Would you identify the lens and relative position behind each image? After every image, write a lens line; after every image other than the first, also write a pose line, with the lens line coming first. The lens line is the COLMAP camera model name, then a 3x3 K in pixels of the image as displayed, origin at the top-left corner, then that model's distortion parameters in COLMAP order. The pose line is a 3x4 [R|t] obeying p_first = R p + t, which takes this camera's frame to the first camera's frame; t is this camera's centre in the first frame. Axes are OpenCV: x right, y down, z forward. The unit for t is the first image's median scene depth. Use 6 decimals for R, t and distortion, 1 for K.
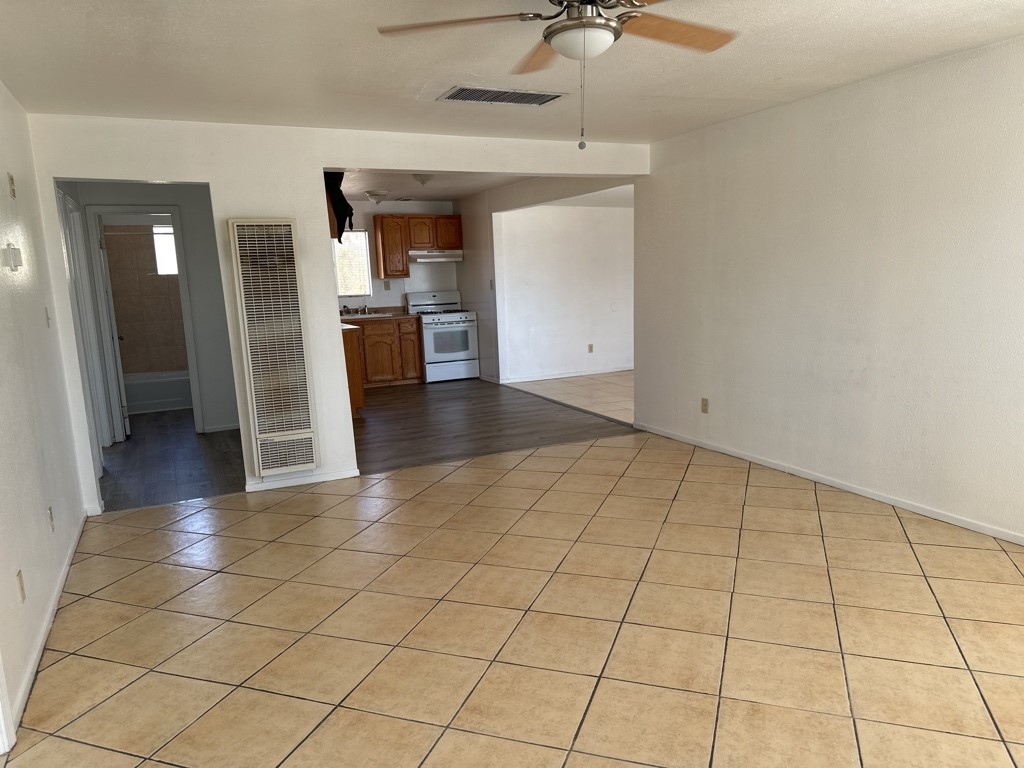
lens RADIAL K [[717.8, 0, 509.3], [0, 717.8, 398.1], [0, 0, 1]] dist [0.112231, -0.143833]
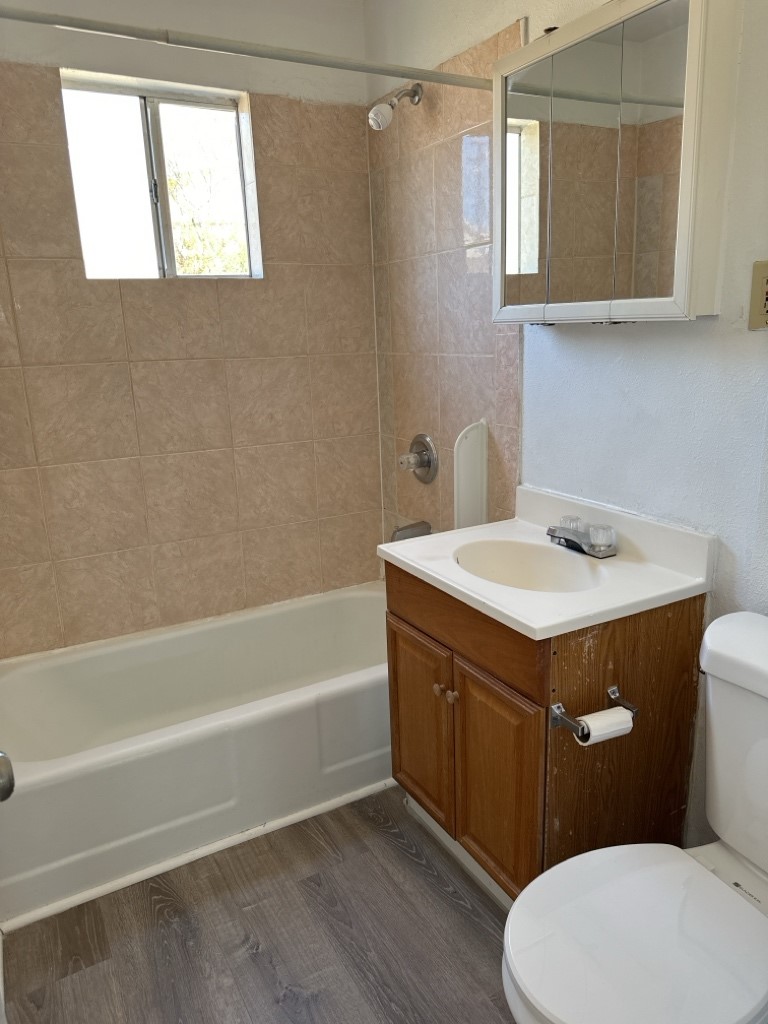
lens RADIAL K [[715.5, 0, 381.1], [0, 715.5, 511.4], [0, 0, 1]] dist [0.110260, -0.153852]
pose [[0.997930, -0.021752, 0.060523, -0.435258], [0.016681, 0.996405, 0.083063, -0.119507], [-0.062113, -0.081881, 0.994705, 0.812672]]
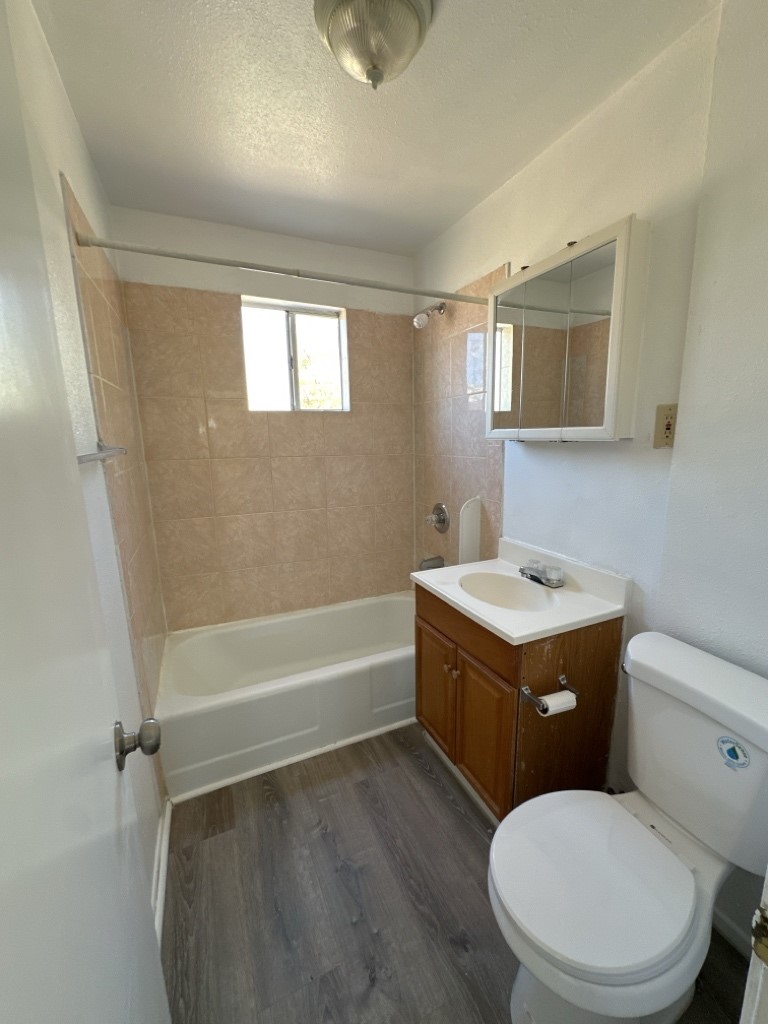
lens RADIAL K [[408.7, 0, 384.0], [0, 408.7, 512.0], [0, 0, 1]] dist [0.001141, 0.000118]
pose [[0.999823, 0.014183, -0.012366, -0.434489], [-0.014044, 0.999838, 0.011230, -0.123331], [0.012524, -0.011054, 0.999860, 0.830508]]
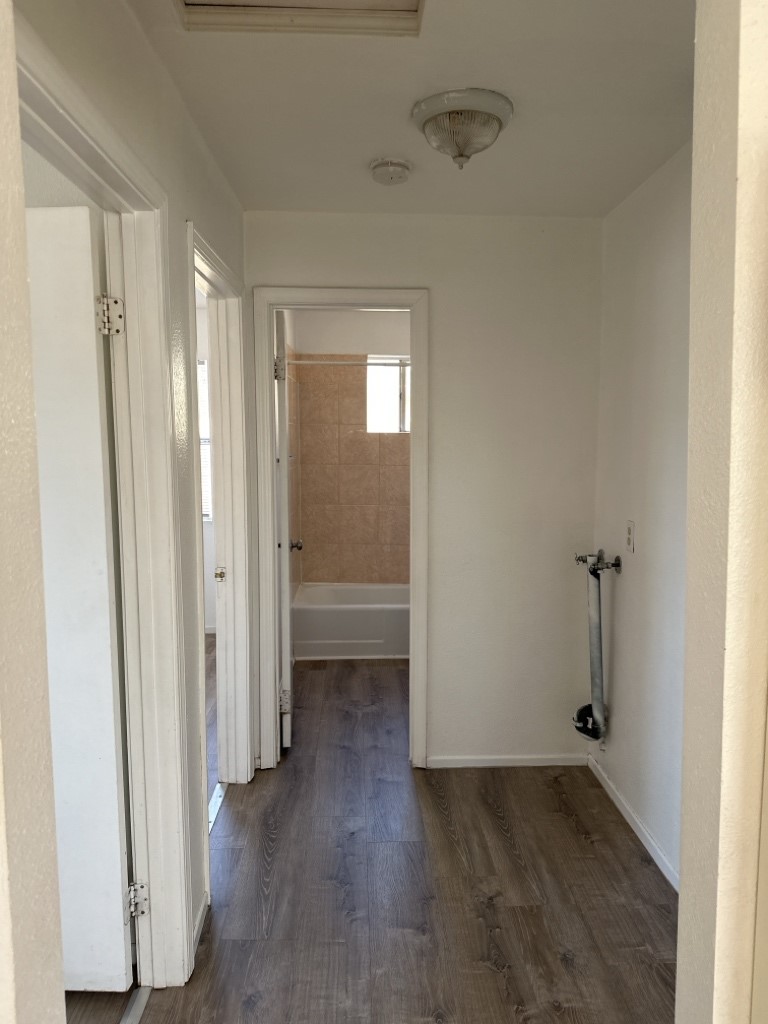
lens RADIAL K [[726.4, 0, 384.0], [0, 726.4, 512.0], [0, 0, 1]] dist [-0.028099, 0.003411]
pose [[0.918334, 0.073315, -0.388956, -0.240238], [-0.099381, 0.993925, -0.047294, -0.080080], [0.383126, 0.082086, 0.920041, 0.480750]]
